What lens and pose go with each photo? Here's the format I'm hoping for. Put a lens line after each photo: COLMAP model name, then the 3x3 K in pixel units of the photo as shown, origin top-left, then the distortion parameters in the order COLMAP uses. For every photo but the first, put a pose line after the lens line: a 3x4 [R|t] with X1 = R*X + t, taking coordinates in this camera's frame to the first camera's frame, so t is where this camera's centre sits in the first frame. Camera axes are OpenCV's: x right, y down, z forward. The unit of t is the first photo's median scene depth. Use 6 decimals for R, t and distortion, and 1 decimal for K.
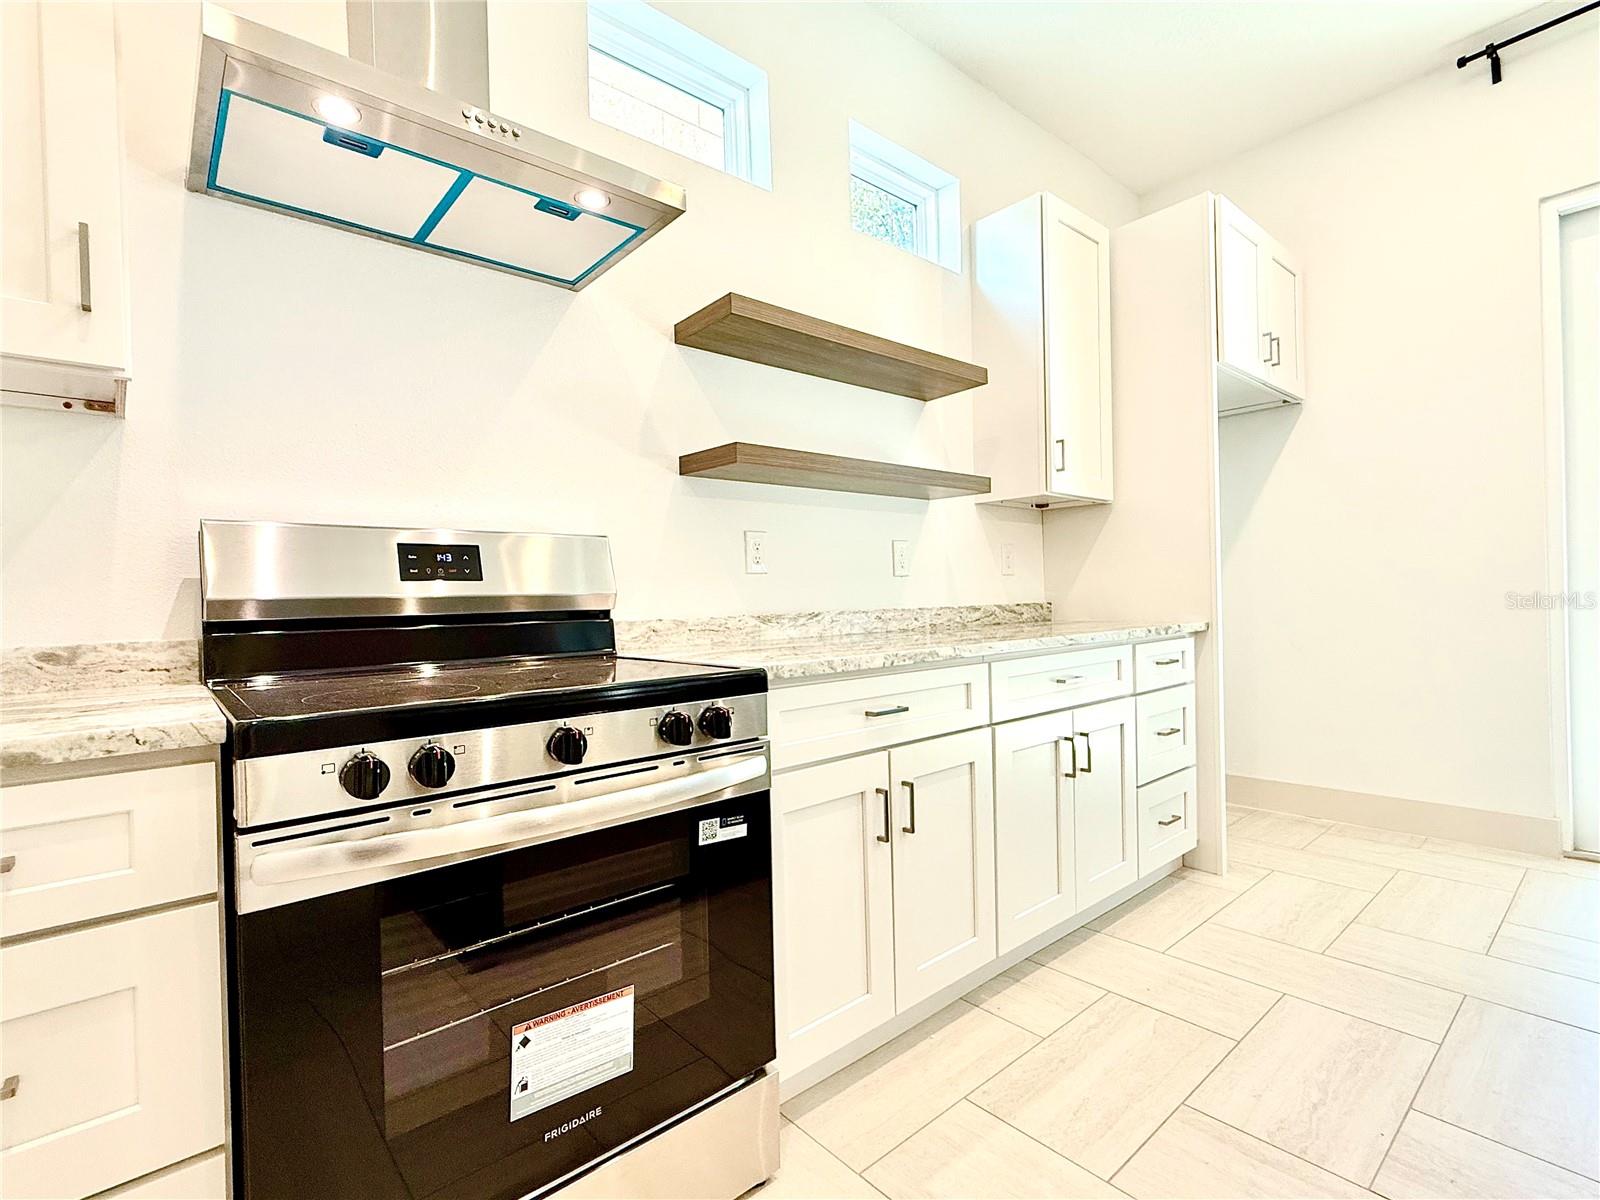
lens RADIAL K [[755.2, 0, 799.7], [0, 755.2, 602.7], [0, 0, 1]] dist [-0.003516, 0.000231]
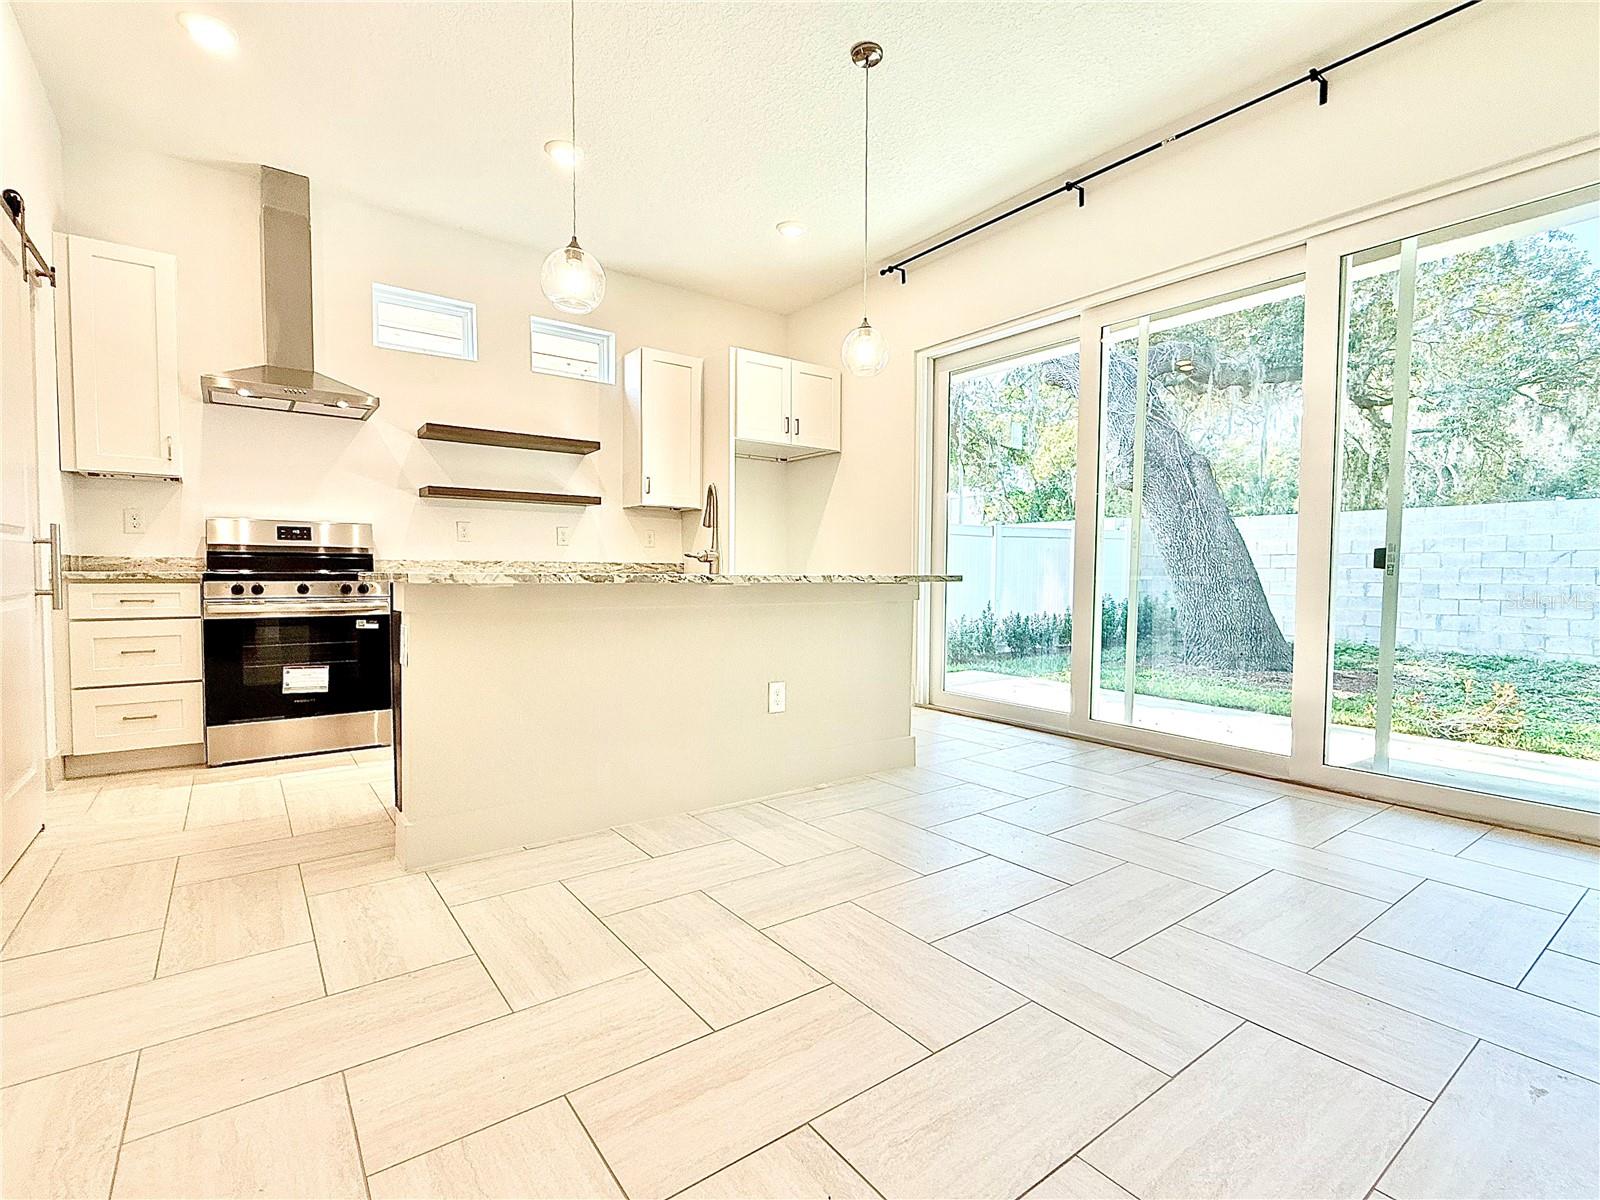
lens RADIAL K [[755.2, 0, 801.9], [0, 755.2, 603.3], [0, 0, 1]] dist [-0.003516, 0.000231]
pose [[0.997308, 0.034969, -0.064454, 1.586217], [-0.032541, 0.998735, 0.038343, 0.035770], [0.065713, -0.036143, 0.997184, -1.653324]]
